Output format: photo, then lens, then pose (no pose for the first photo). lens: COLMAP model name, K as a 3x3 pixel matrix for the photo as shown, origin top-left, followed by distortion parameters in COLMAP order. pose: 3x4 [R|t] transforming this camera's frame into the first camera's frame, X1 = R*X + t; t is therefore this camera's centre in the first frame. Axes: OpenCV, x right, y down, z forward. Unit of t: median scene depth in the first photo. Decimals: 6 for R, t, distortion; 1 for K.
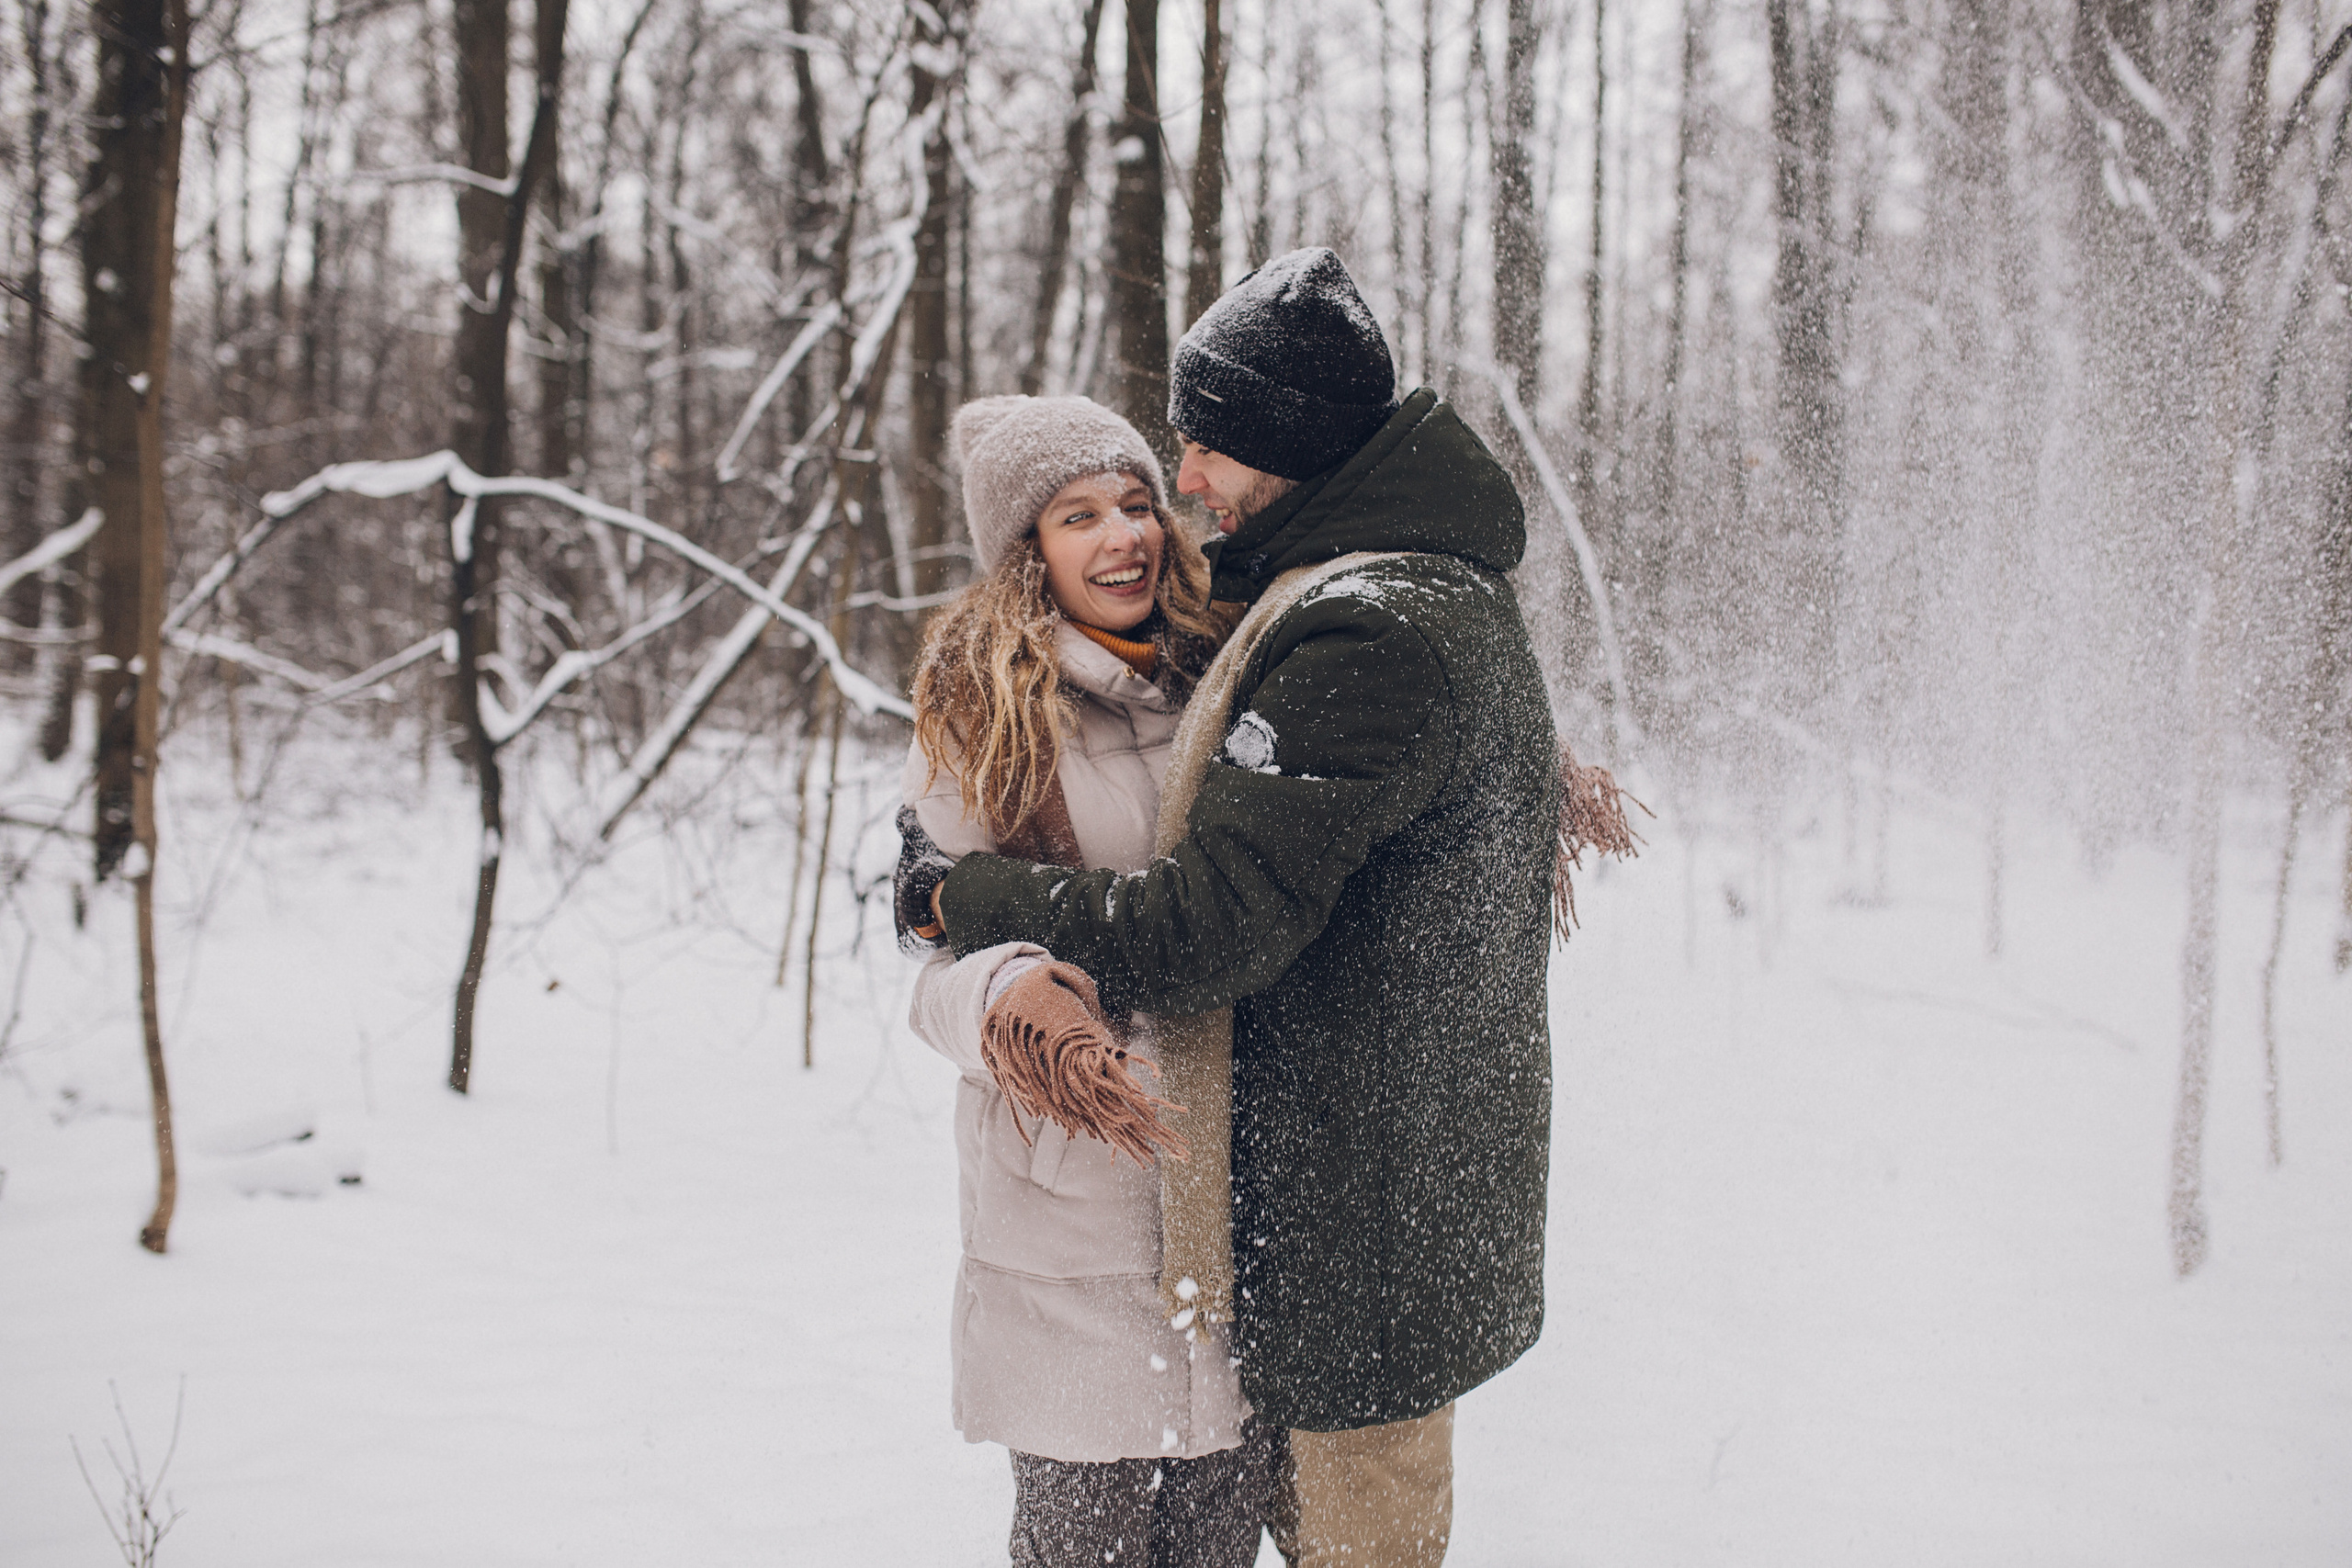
lens RADIAL K [[2359.0, 0, 1176.0], [0, 2359.0, 784.0], [0, 0, 1]] dist [-0.019130, 0.024535]
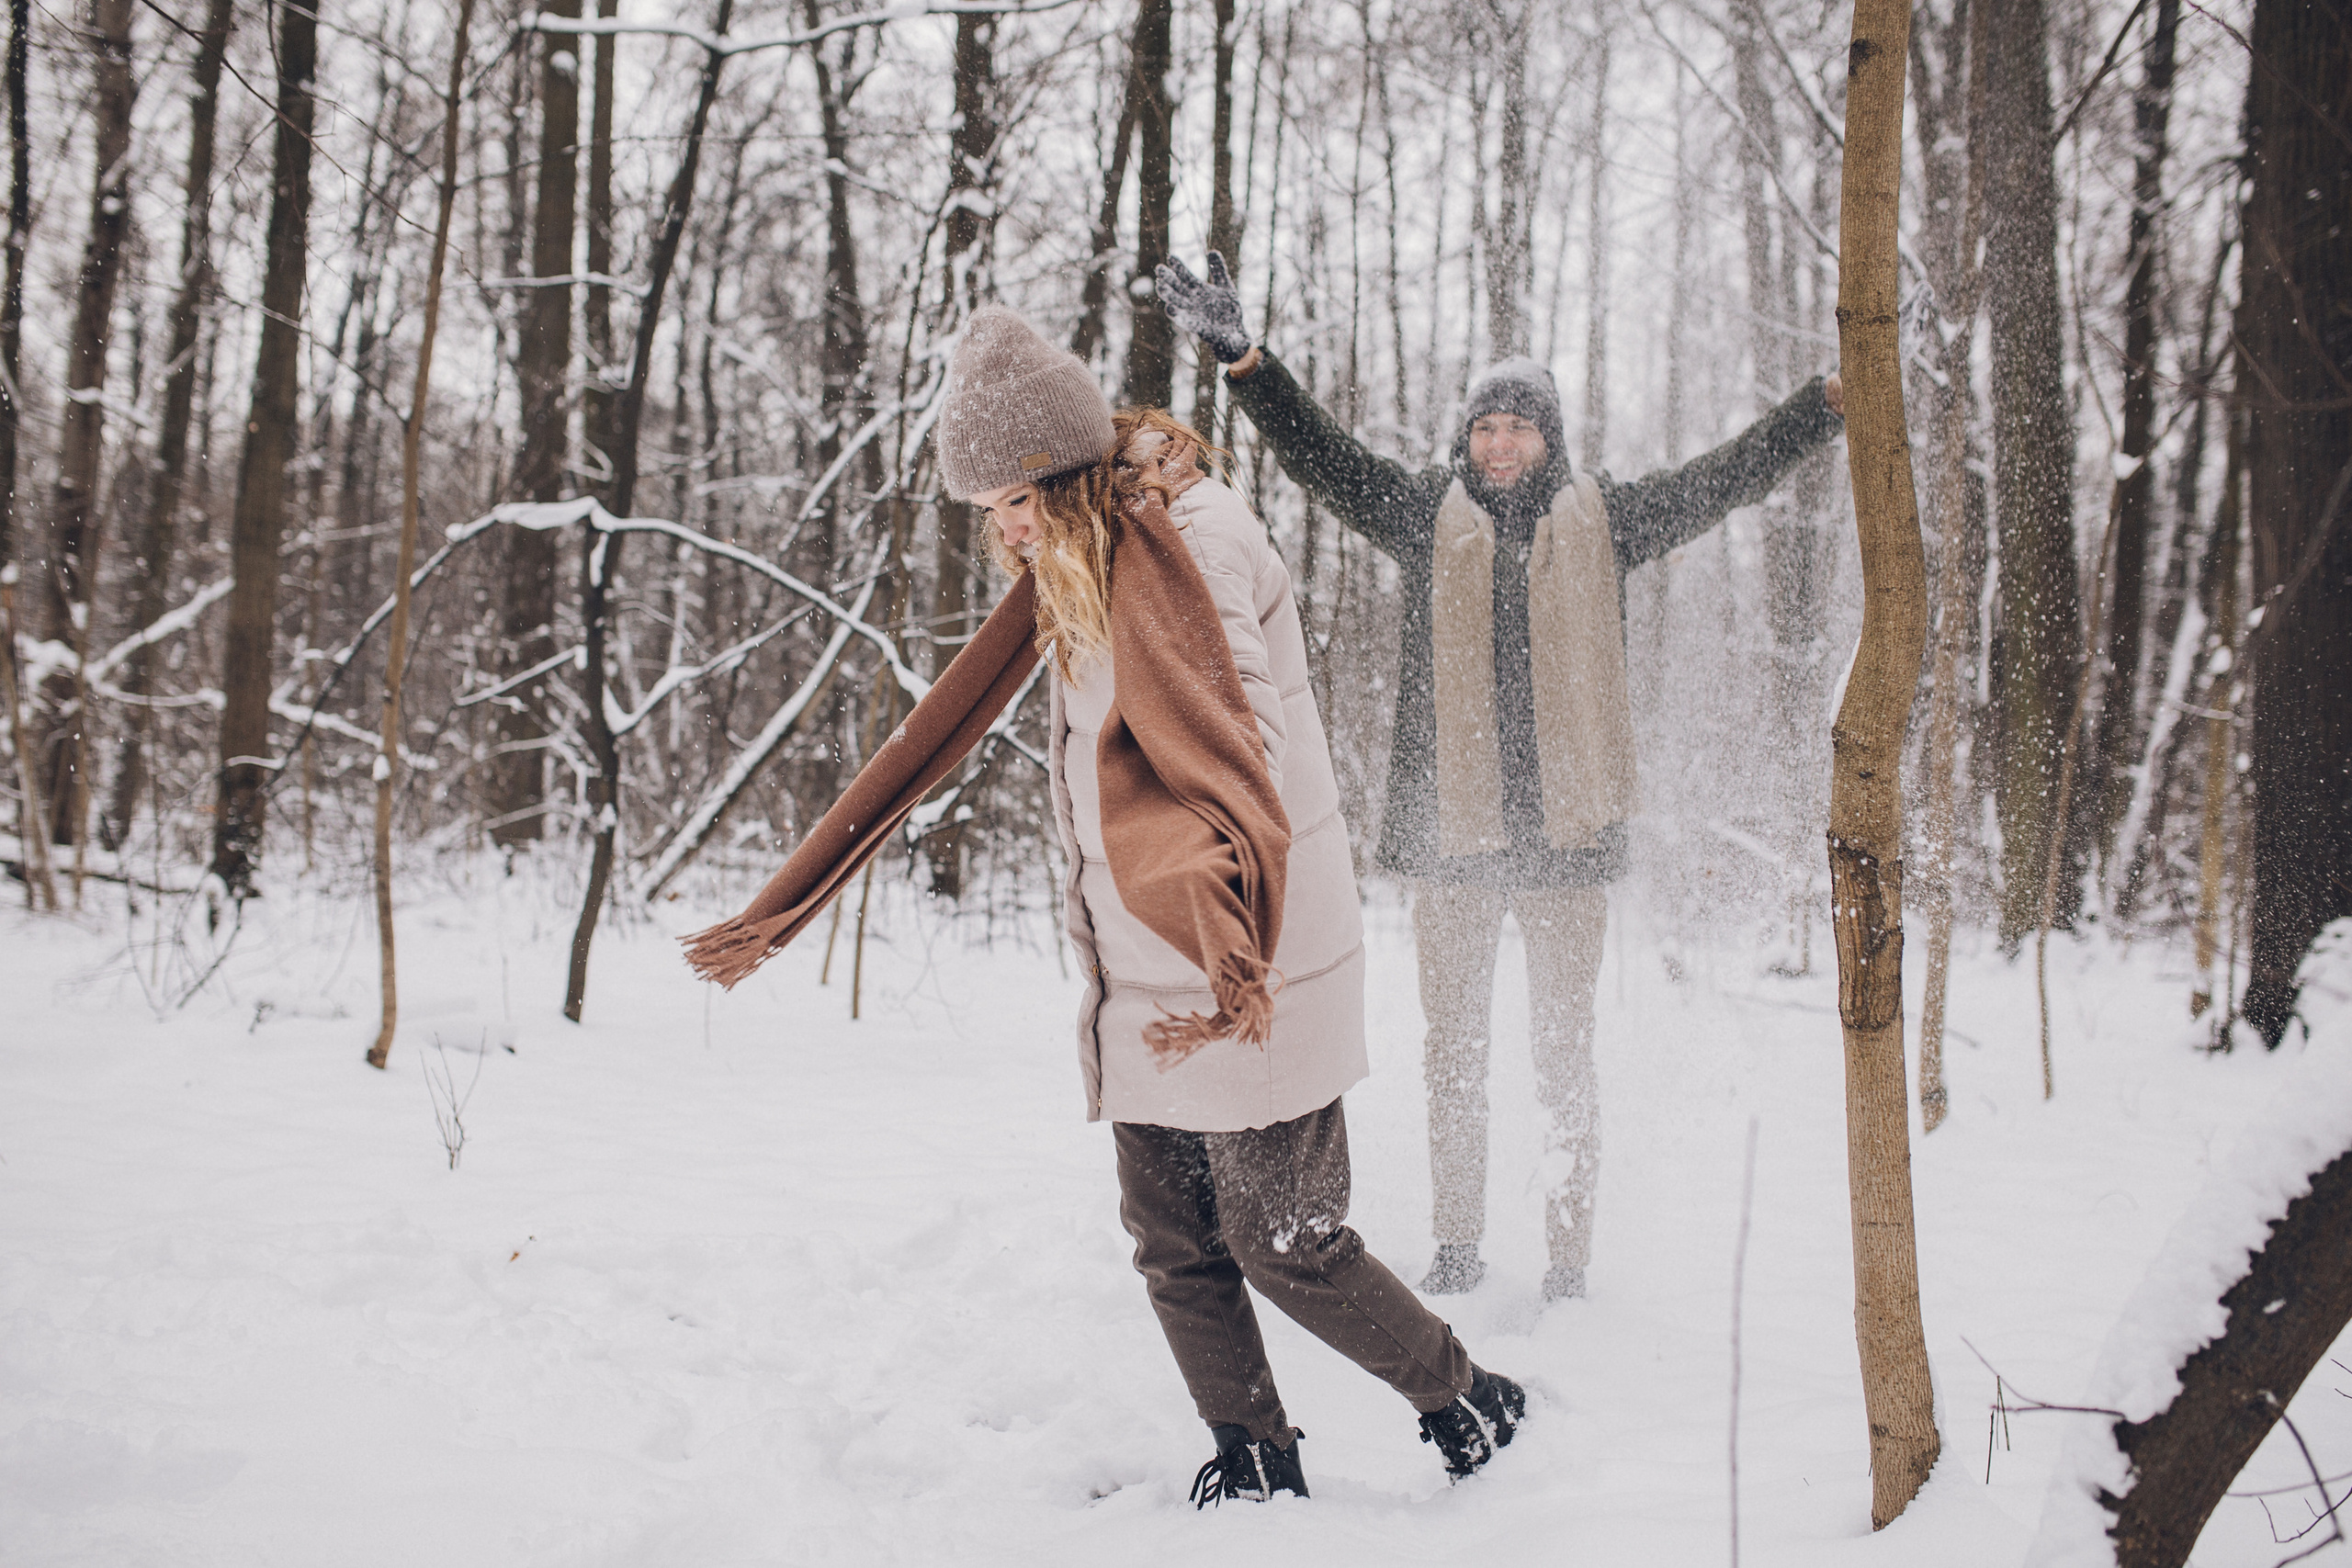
lens RADIAL K [[2383.9, 0, 1136.1], [0, 2383.9, 791.3], [0, 0, 1]] dist [-0.014325, 0.011150]
pose [[0.999528, 0.023769, -0.019447, 0.003006], [-0.024967, 0.997647, -0.063859, 0.028308], [0.017883, 0.064315, 0.997769, -0.079027]]
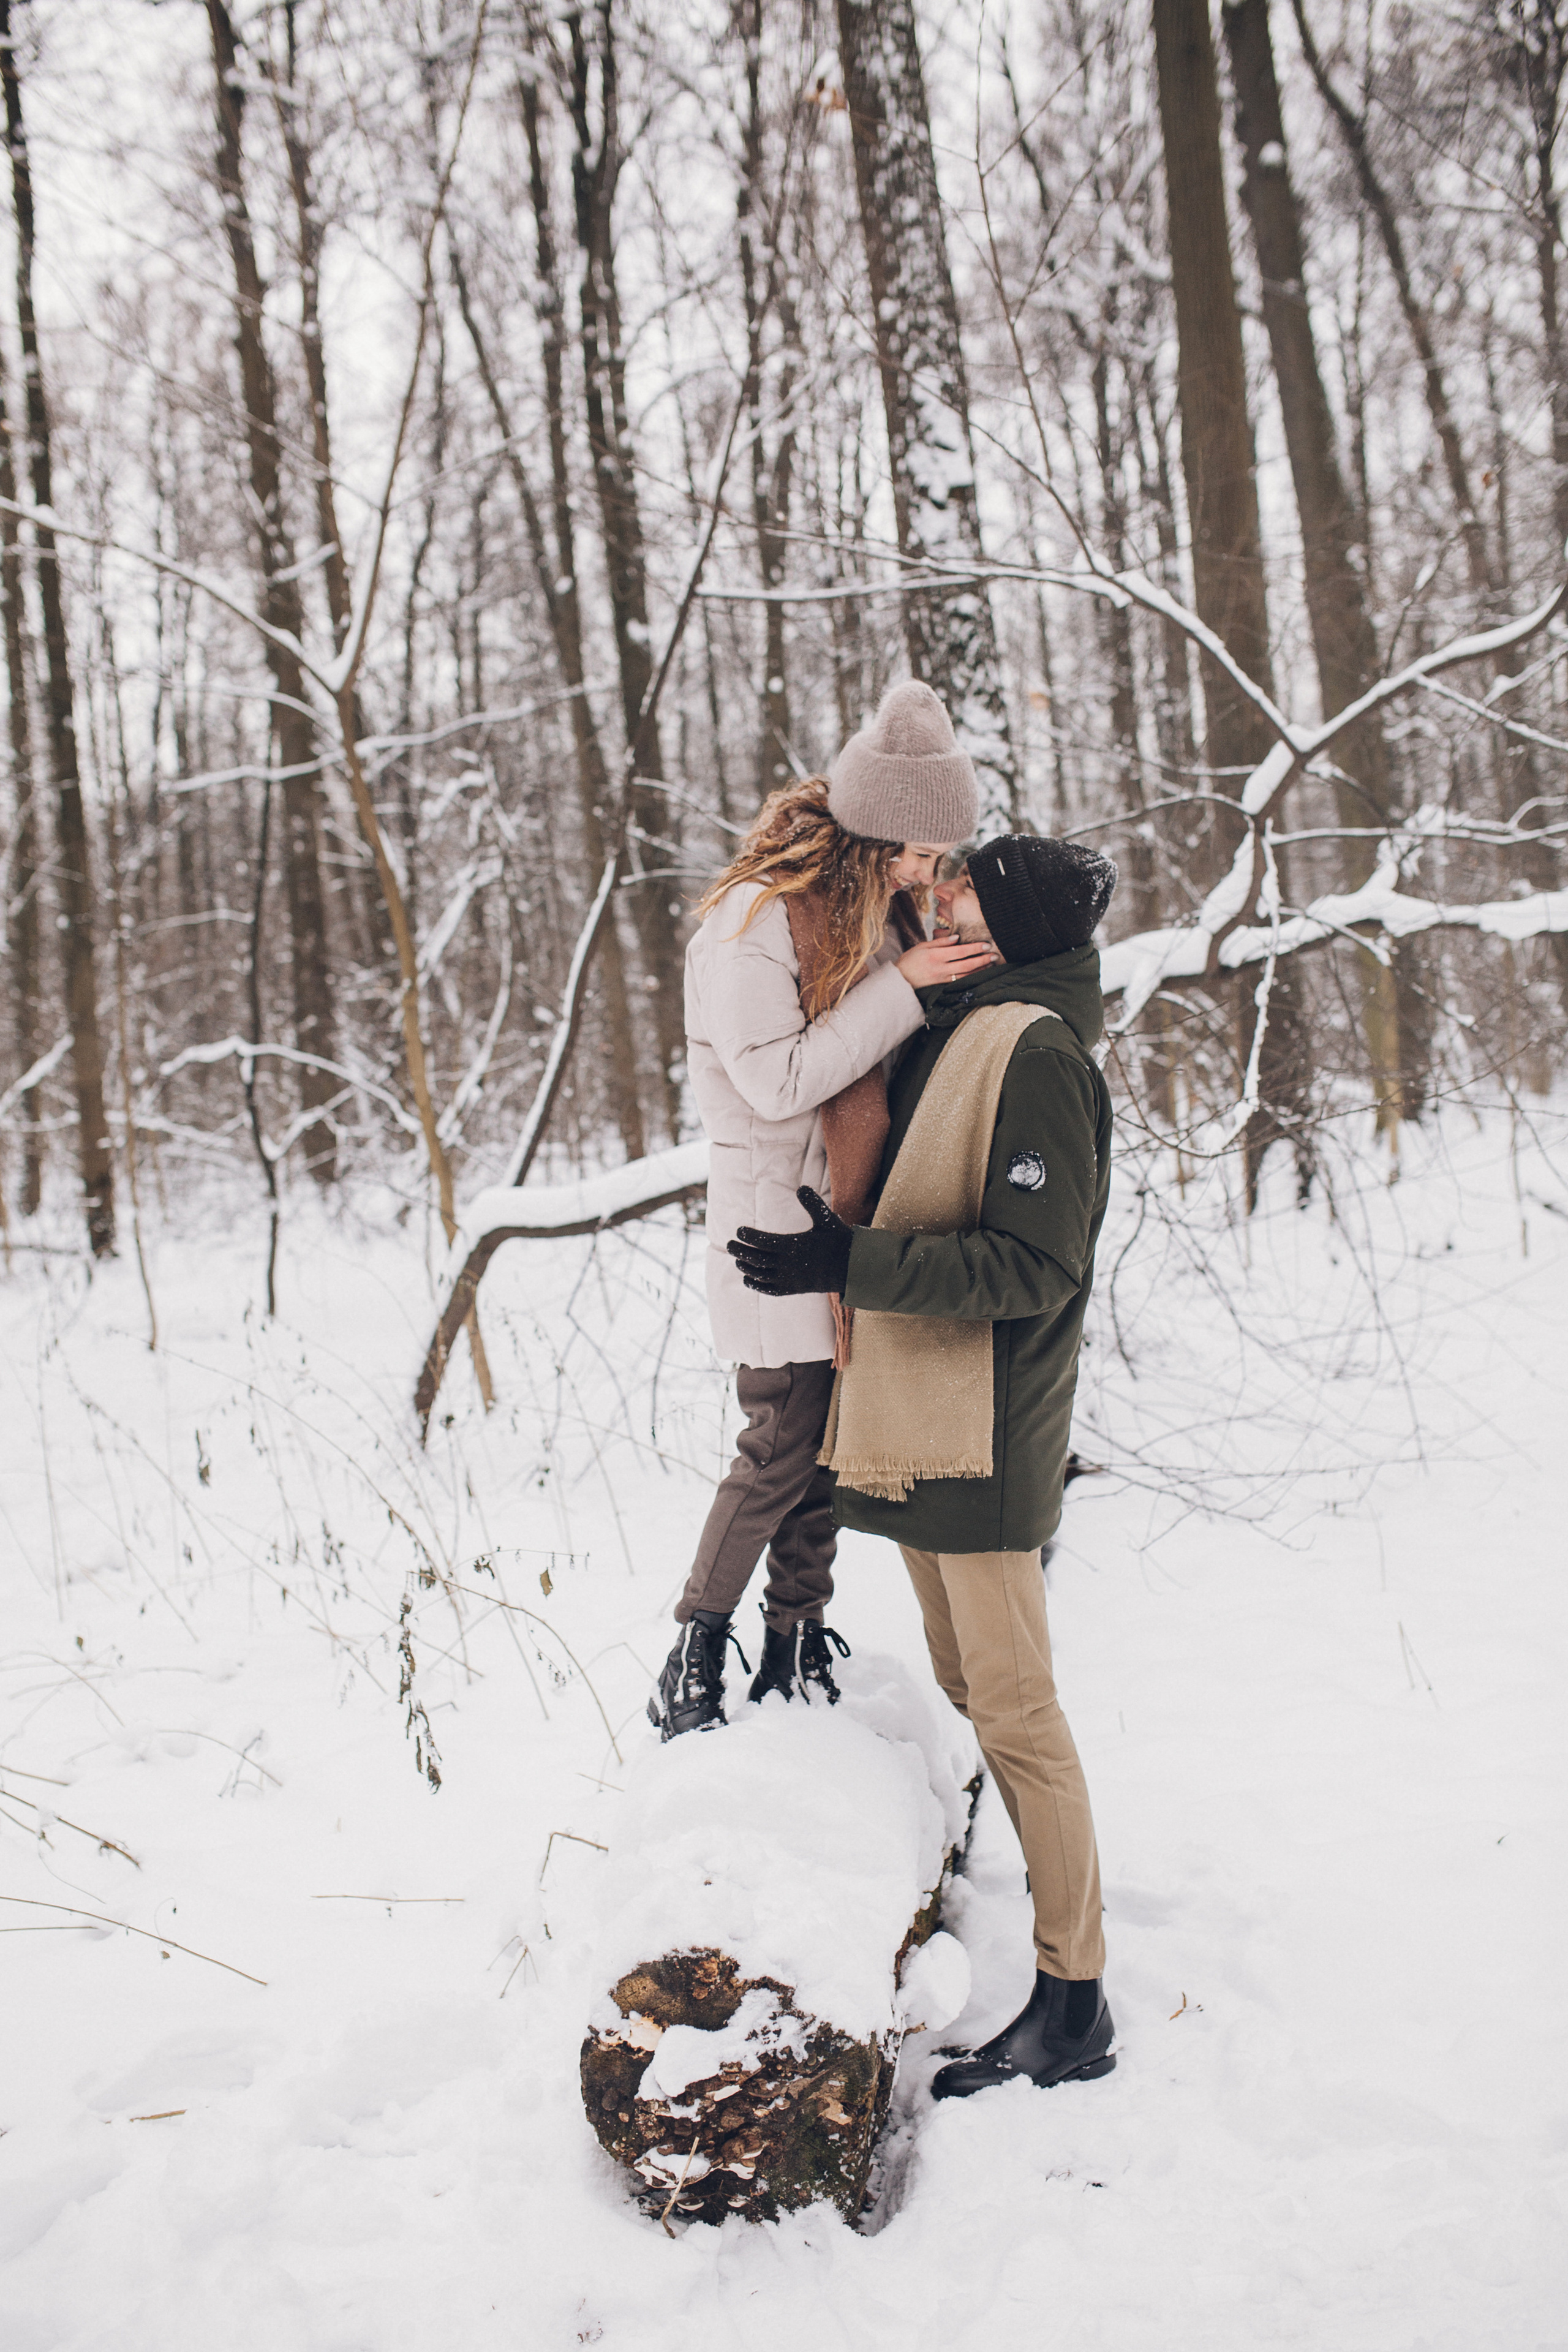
lens RADIAL K [[2384.1, 0, 784.0], [0, 2384.1, 1176.0], [0, 0, 1]] dist [-0.014325, 0.011150]
pose [[0.986967, -0.101506, -0.124874, 0.162555], [0.102963, 0.994671, 0.005256, 0.012680], [0.123675, -0.018045, 0.992159, -0.409301]]
